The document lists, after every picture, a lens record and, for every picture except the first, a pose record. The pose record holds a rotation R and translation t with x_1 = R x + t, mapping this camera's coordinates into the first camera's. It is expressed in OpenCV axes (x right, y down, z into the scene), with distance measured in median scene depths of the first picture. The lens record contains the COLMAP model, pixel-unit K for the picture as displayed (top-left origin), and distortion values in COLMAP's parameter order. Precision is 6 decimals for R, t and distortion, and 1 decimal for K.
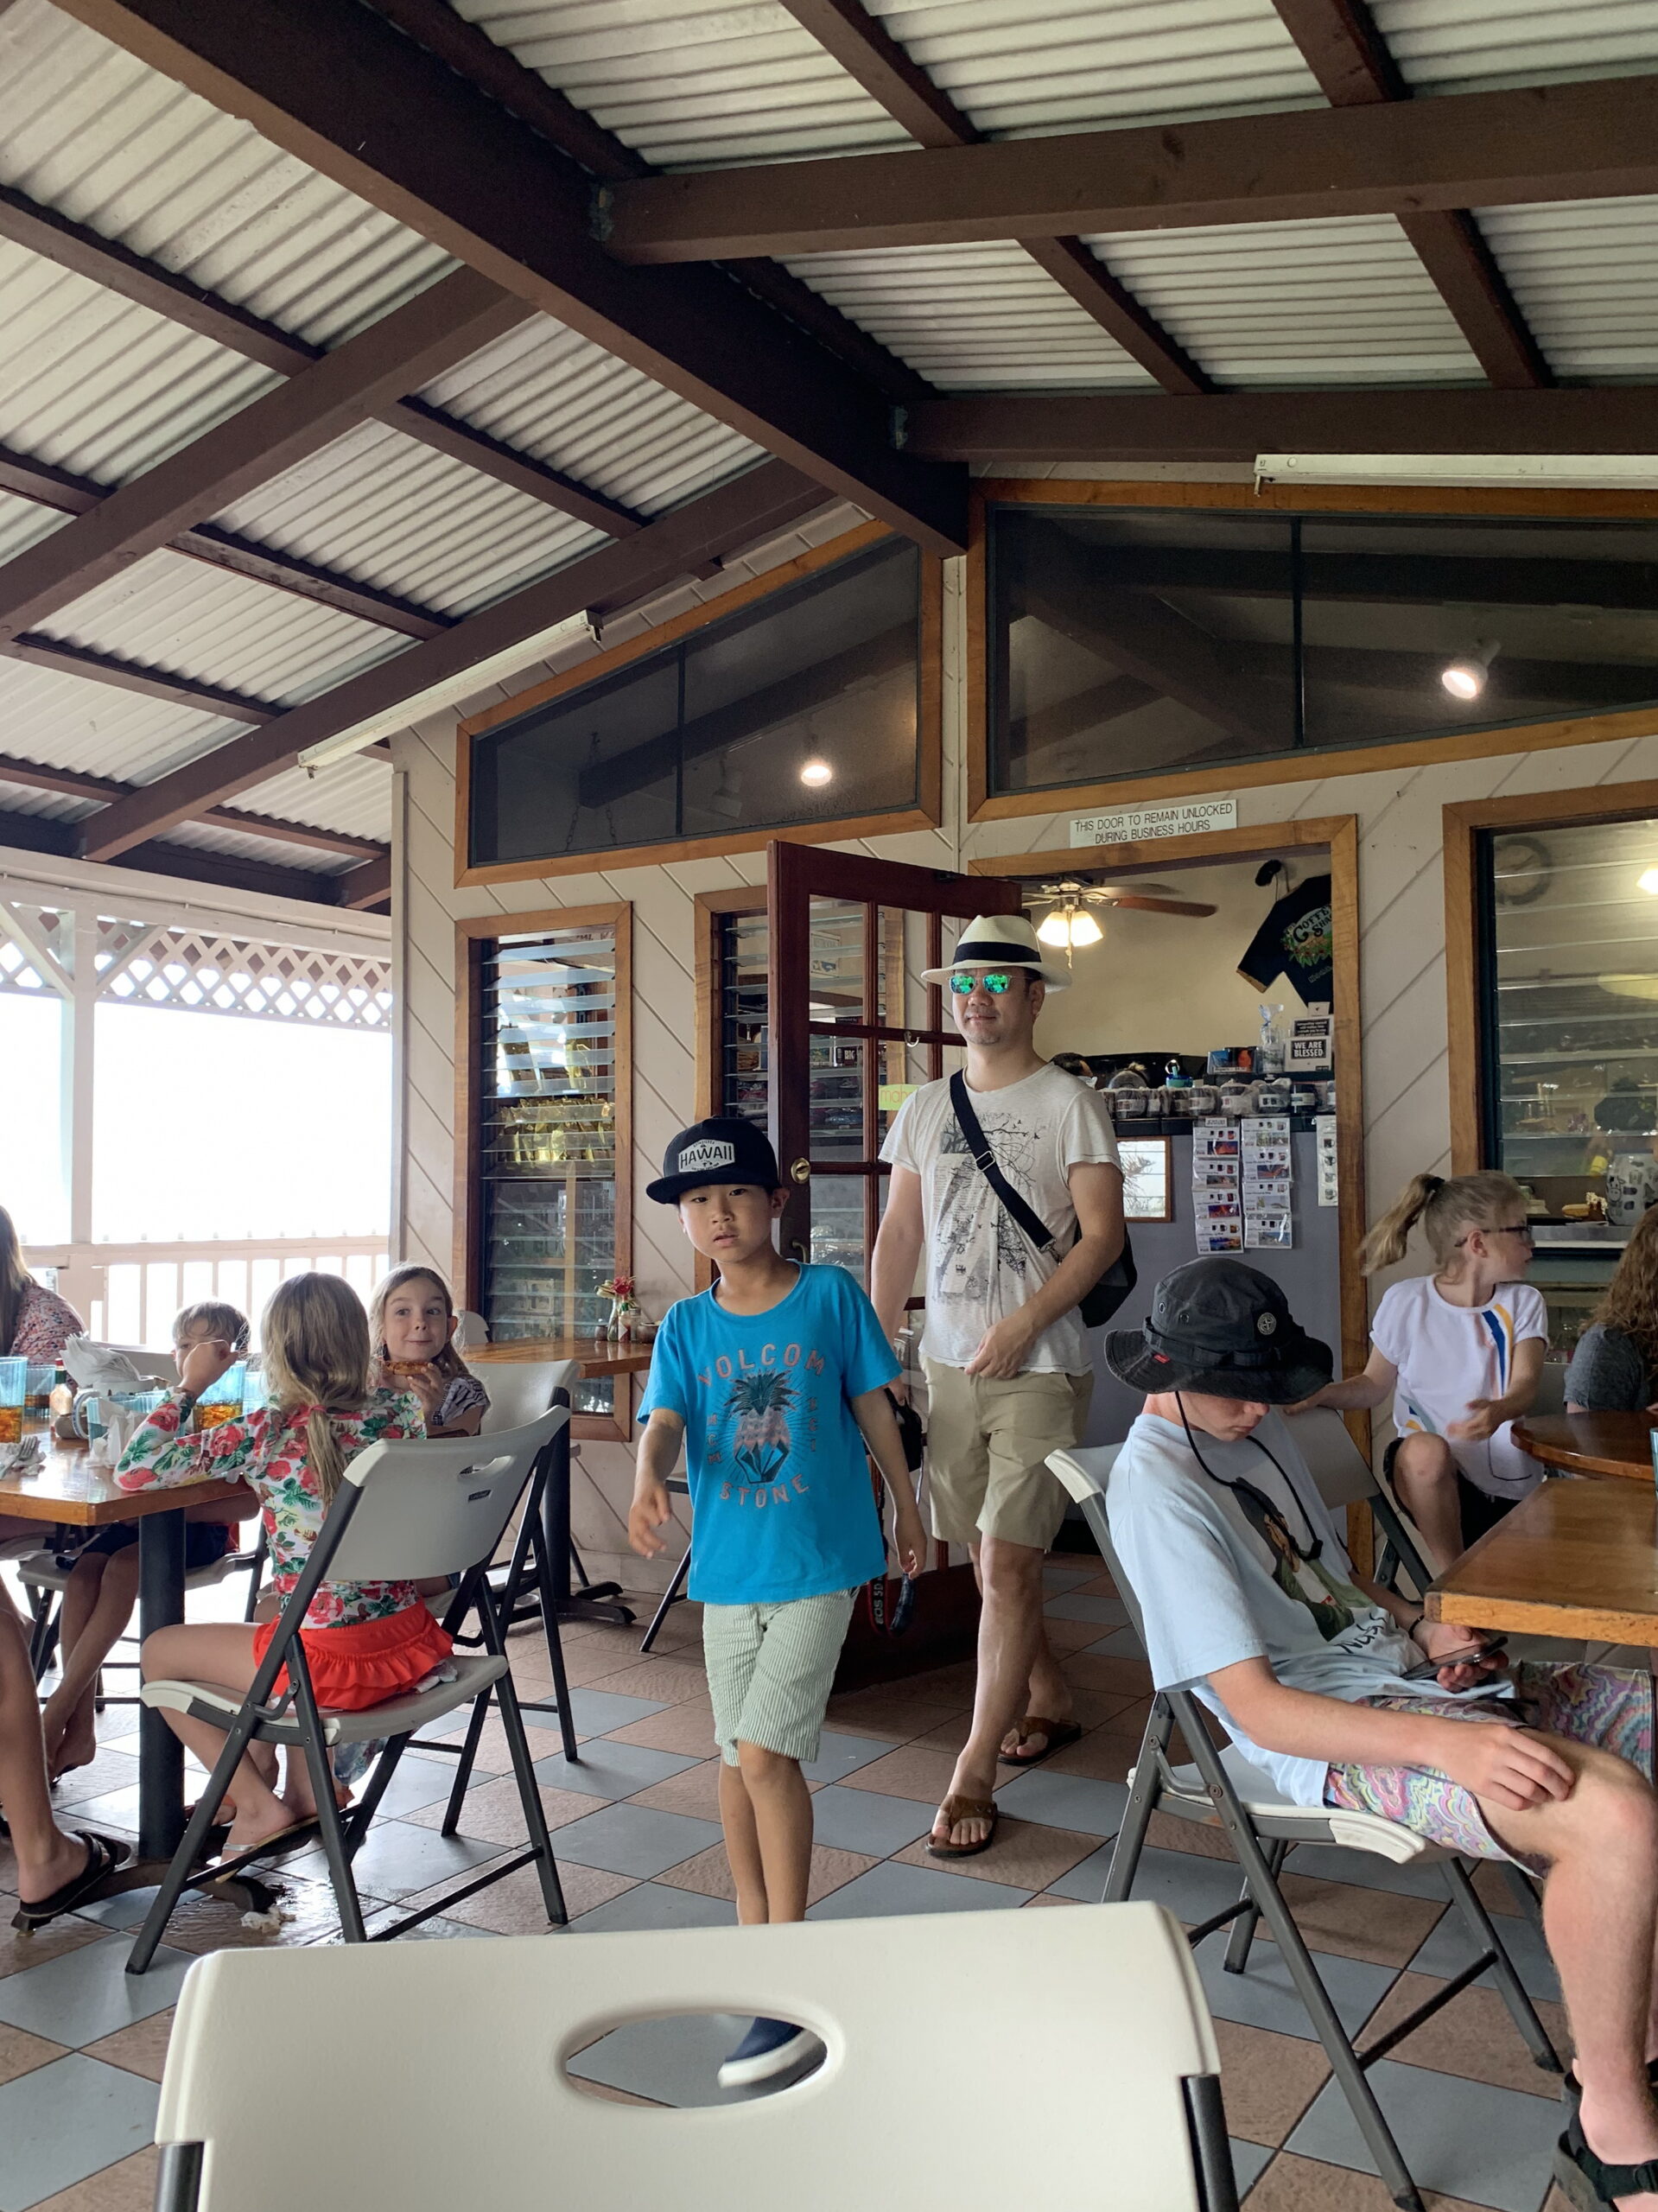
lens RADIAL K [[1842.4, 0, 829.0], [0, 1842.4, 1106.0], [0, 0, 1]] dist [0.166351, -0.399297]
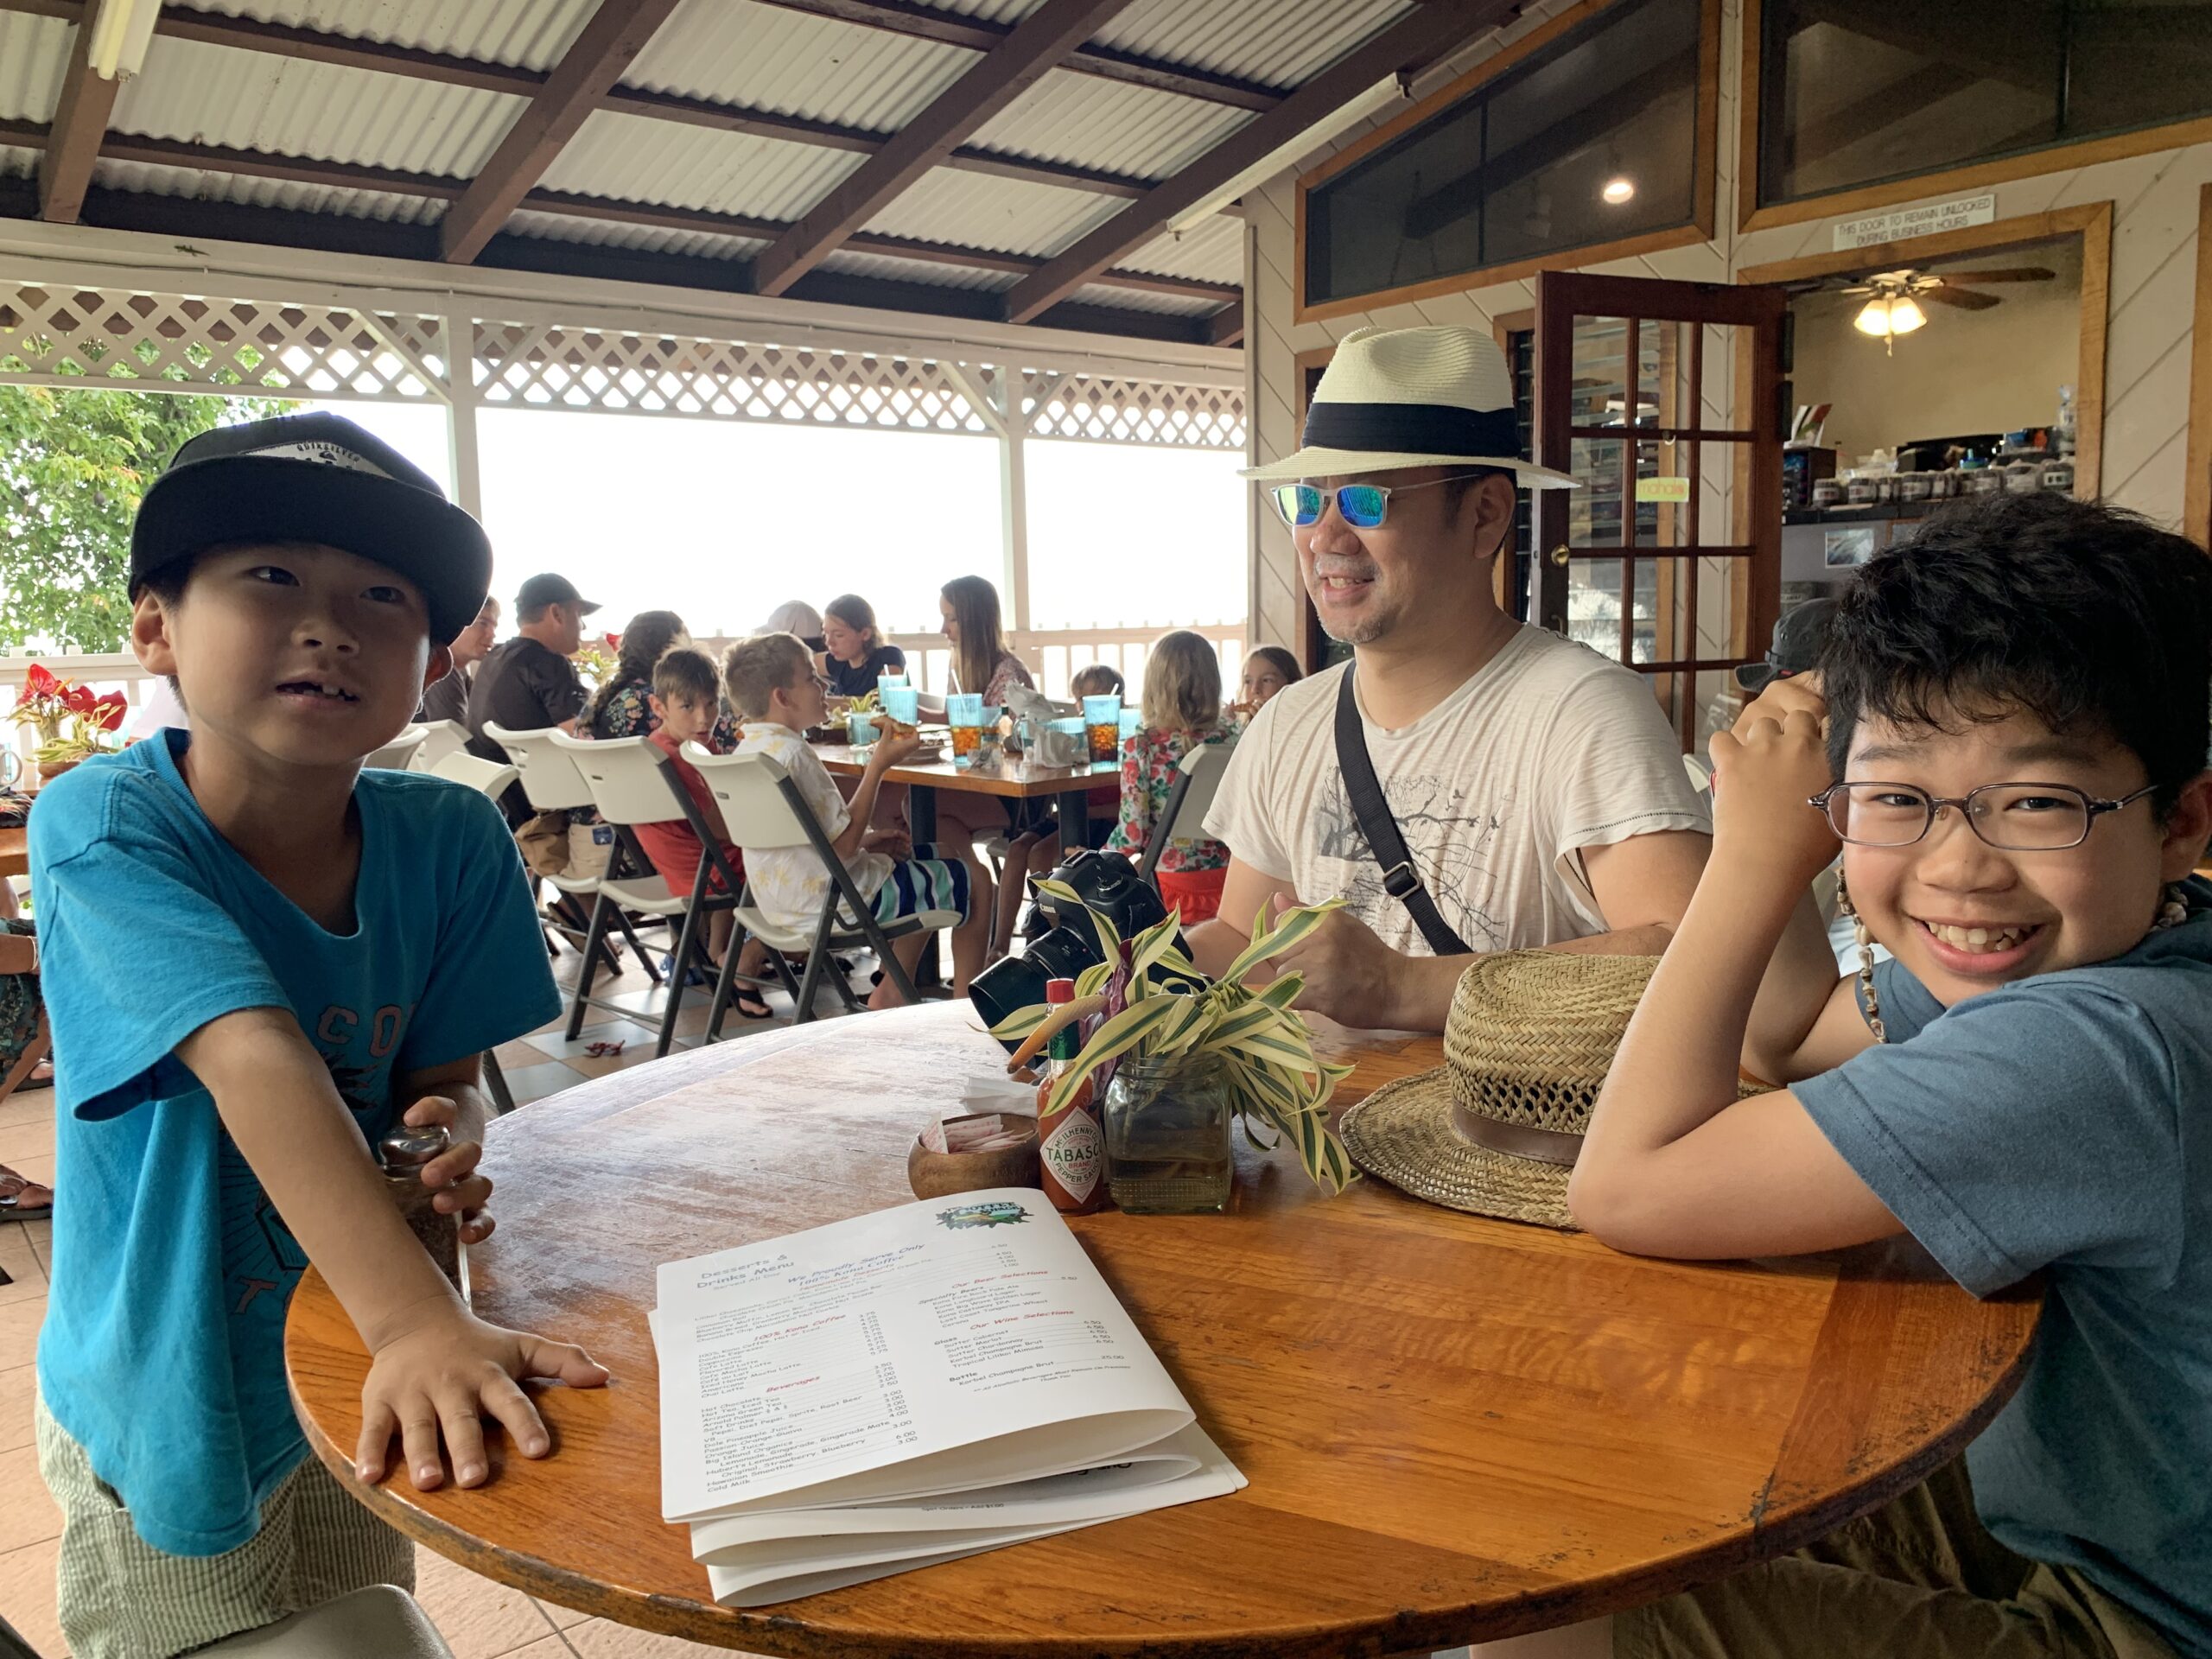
lens RADIAL K [[1691.0, 0, 1106.0], [0, 1691.0, 829.5], [0, 0, 1]] dist [0.001517, -0.031014]
pose [[0.944589, 0.022566, -0.327478, 0.045680], [0.038022, 0.983398, 0.177436, 0.002685], [0.326045, -0.180055, 0.928049, -0.098130]]
